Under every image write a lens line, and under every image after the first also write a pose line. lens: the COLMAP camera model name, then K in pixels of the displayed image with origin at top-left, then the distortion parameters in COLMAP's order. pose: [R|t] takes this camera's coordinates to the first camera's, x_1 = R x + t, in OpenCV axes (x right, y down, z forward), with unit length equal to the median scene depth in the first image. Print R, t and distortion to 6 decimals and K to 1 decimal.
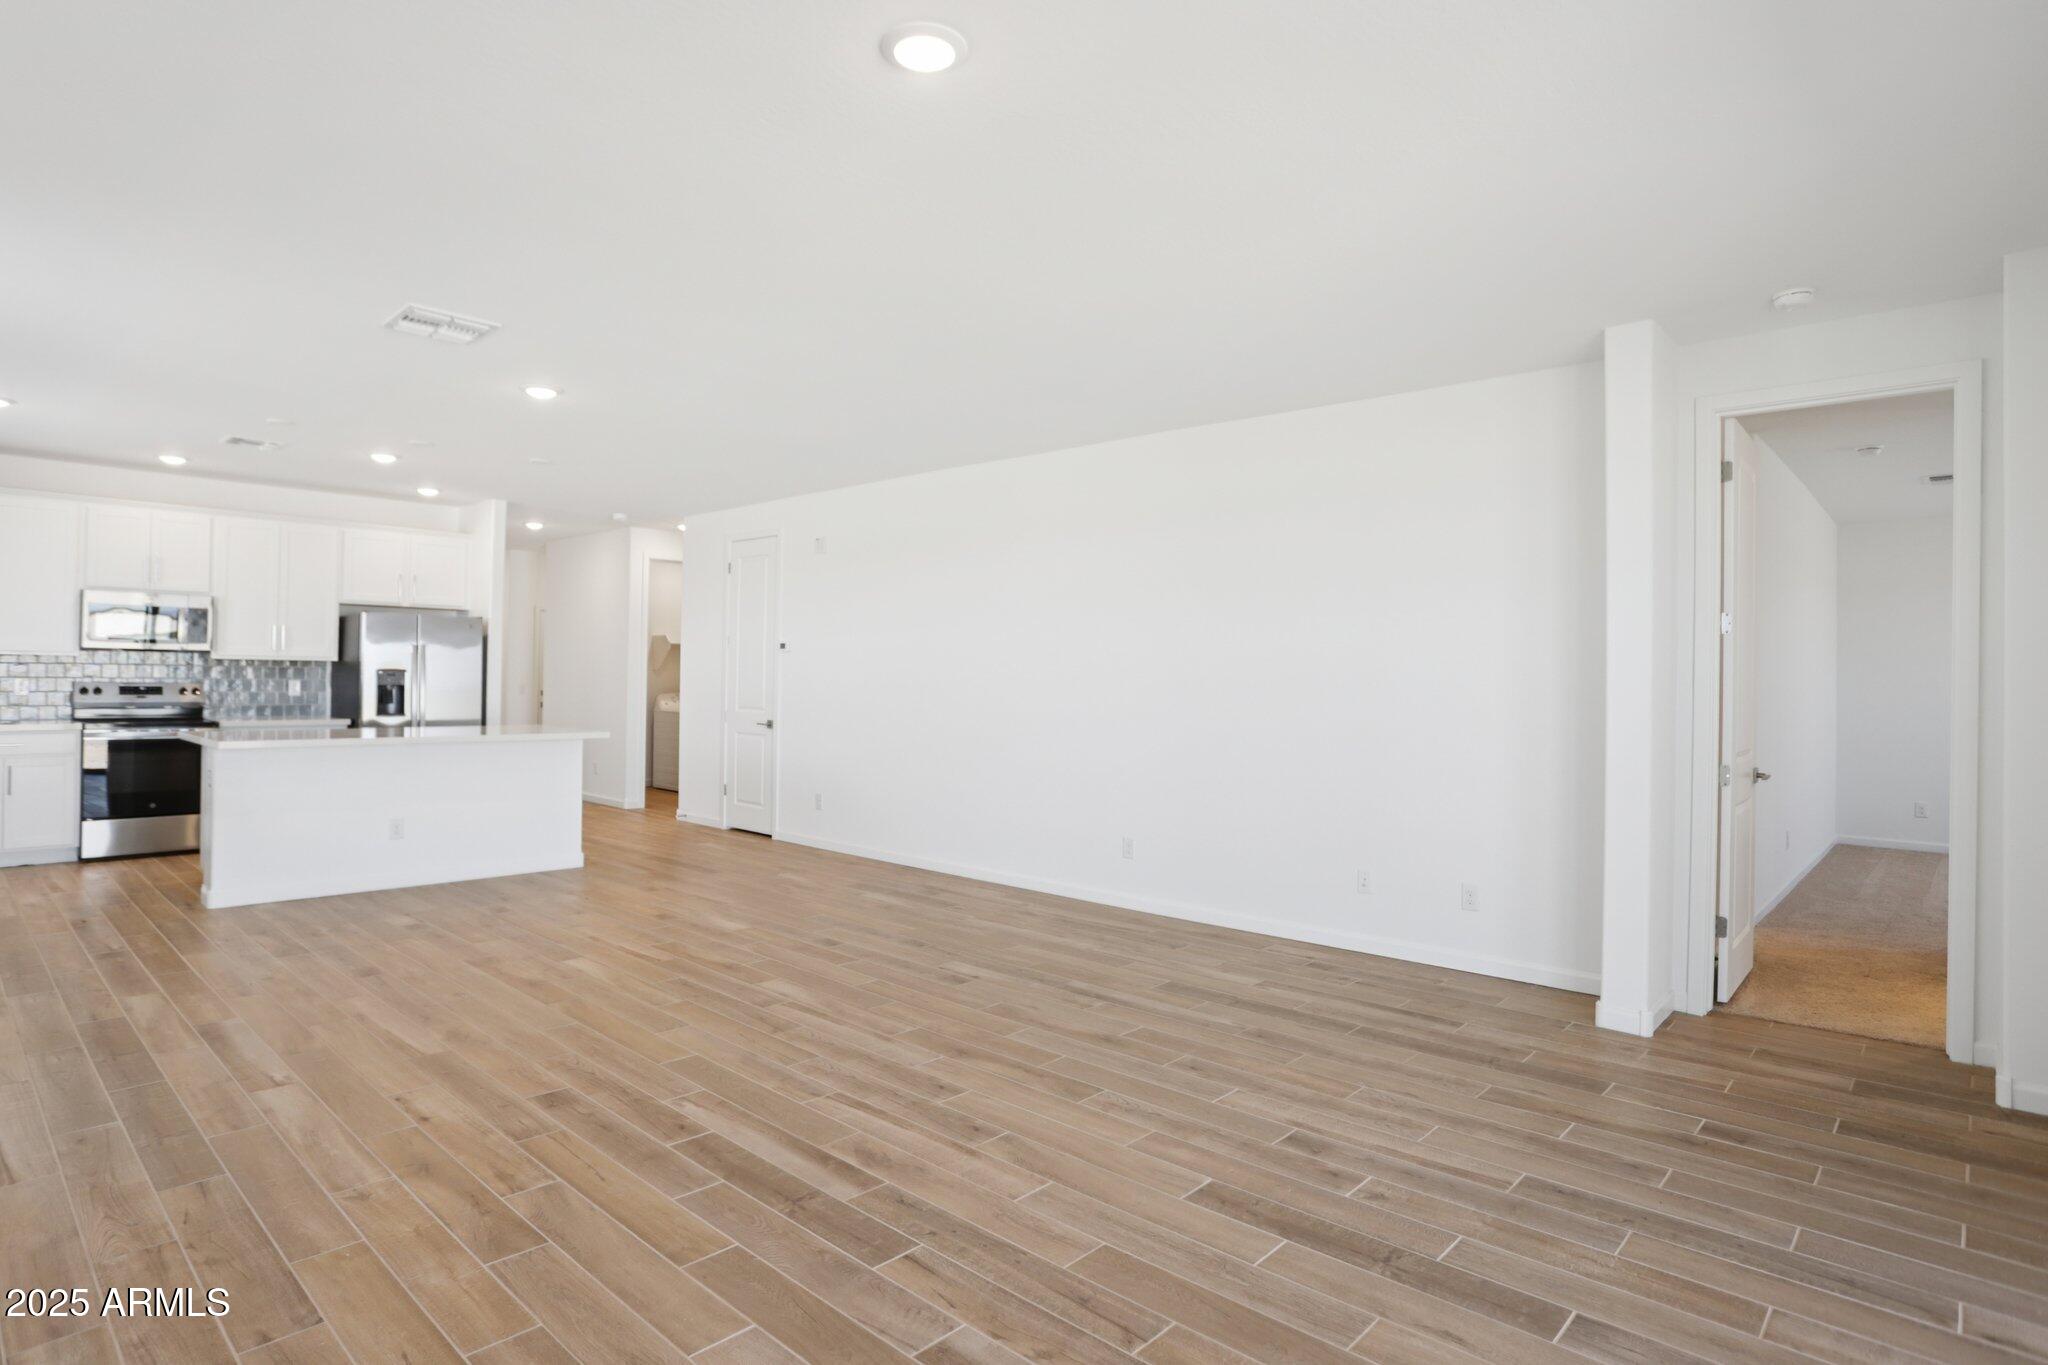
lens RADIAL K [[1081.5, 0, 1024.0], [0, 1081.5, 682.5], [0, 0, 1]] dist [-0.084186, 0.042492]
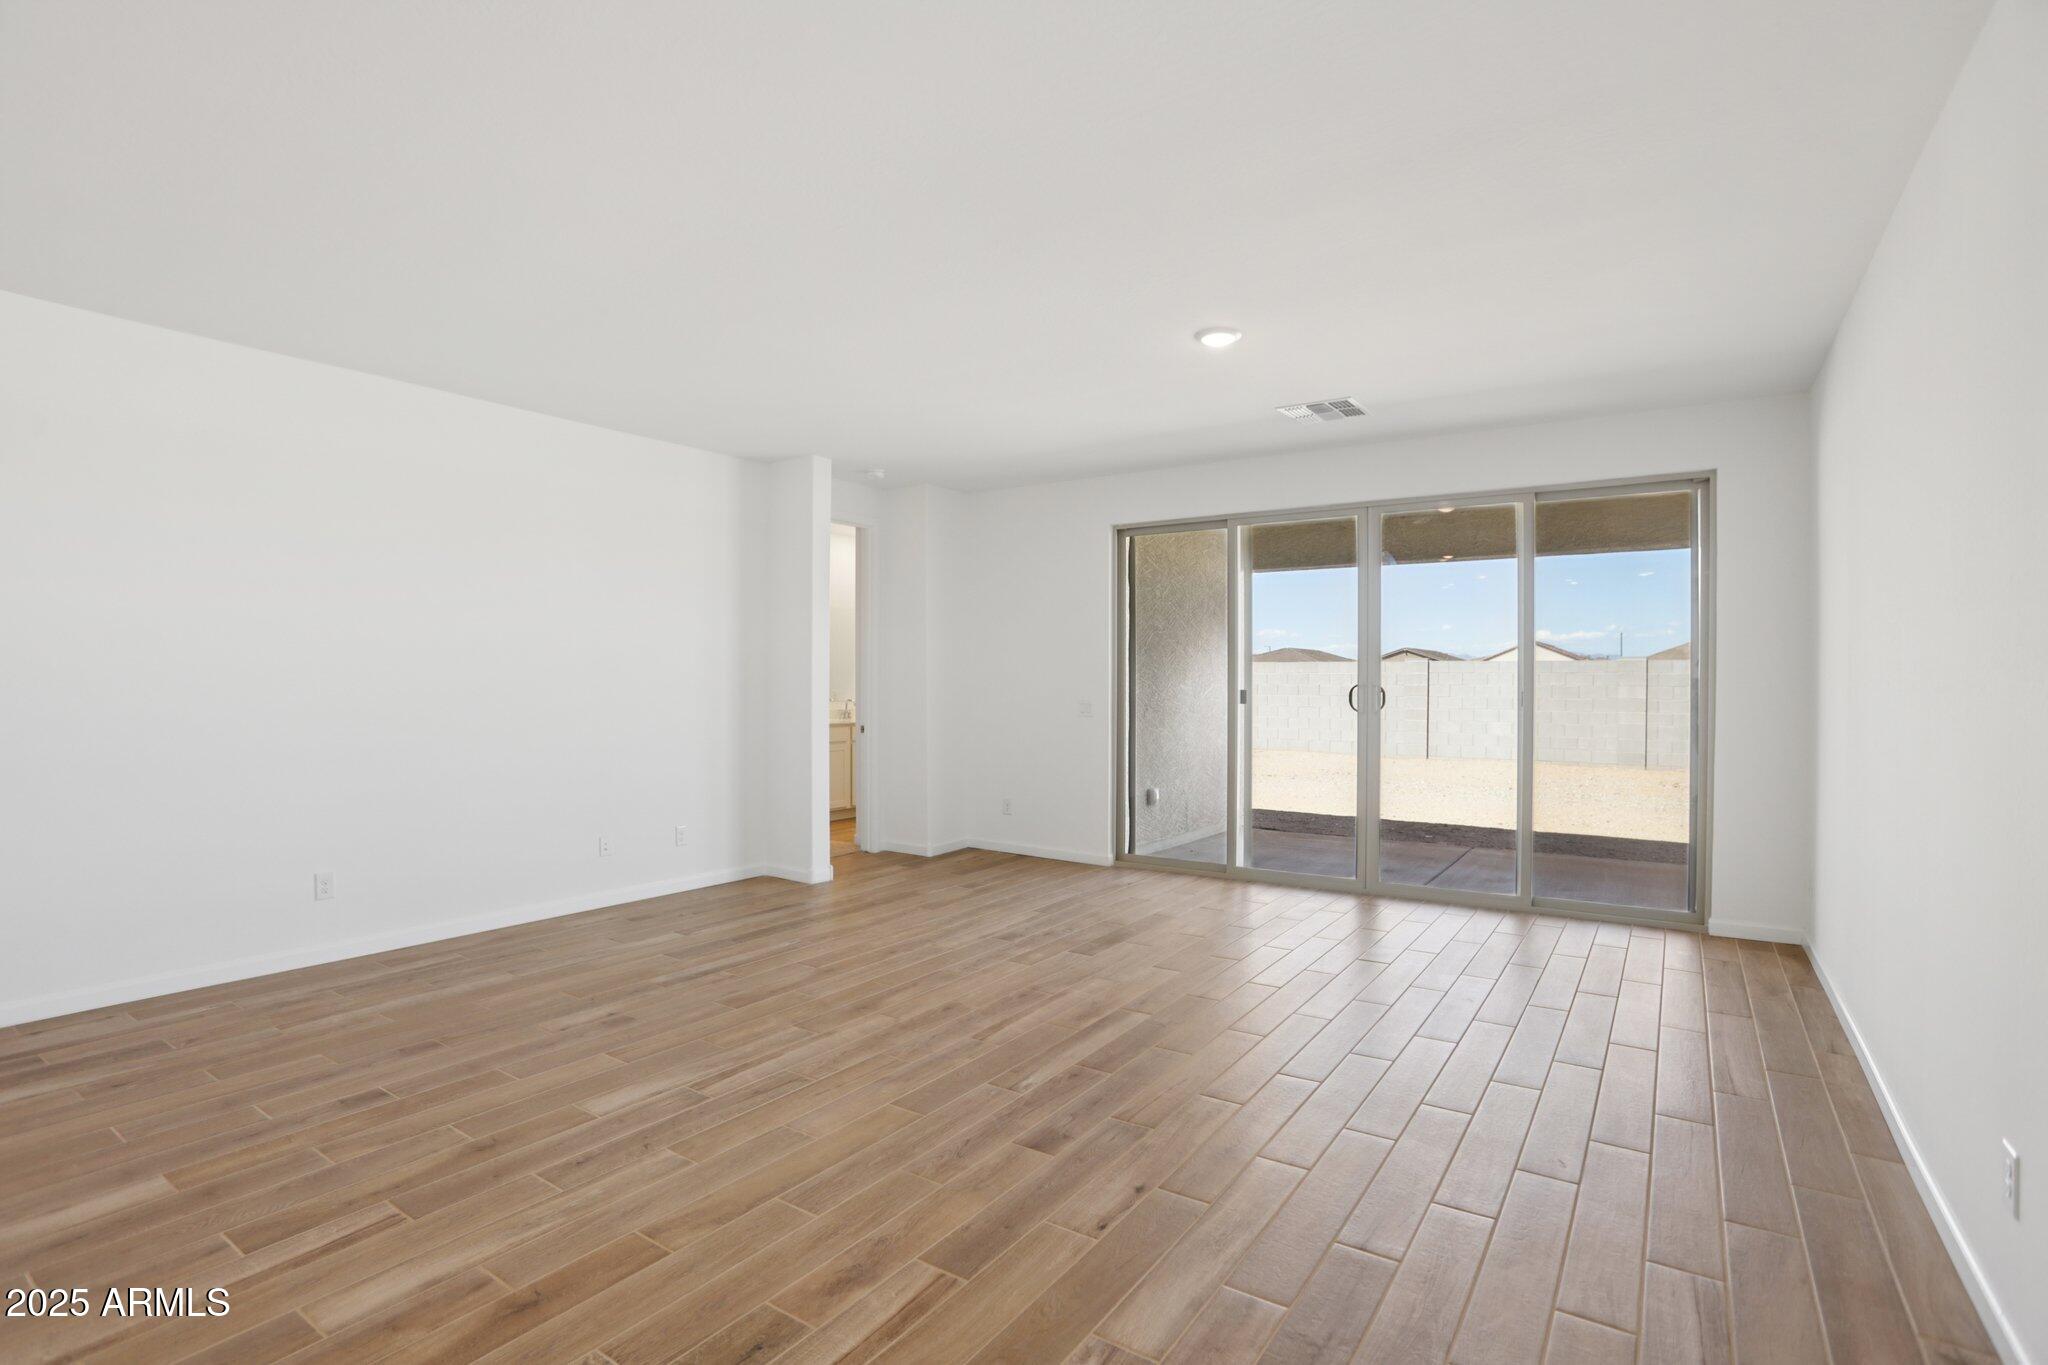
lens RADIAL K [[991.9, 0, 1001.6], [0, 991.9, 695.3], [0, 0, 1]] dist [-0.062823, 0.025376]
pose [[-0.127931, -0.031623, 0.991279, -1.109581], [-0.003269, 0.999500, 0.031464, -0.017870], [-0.991778, 0.000784, -0.127970, 0.998736]]
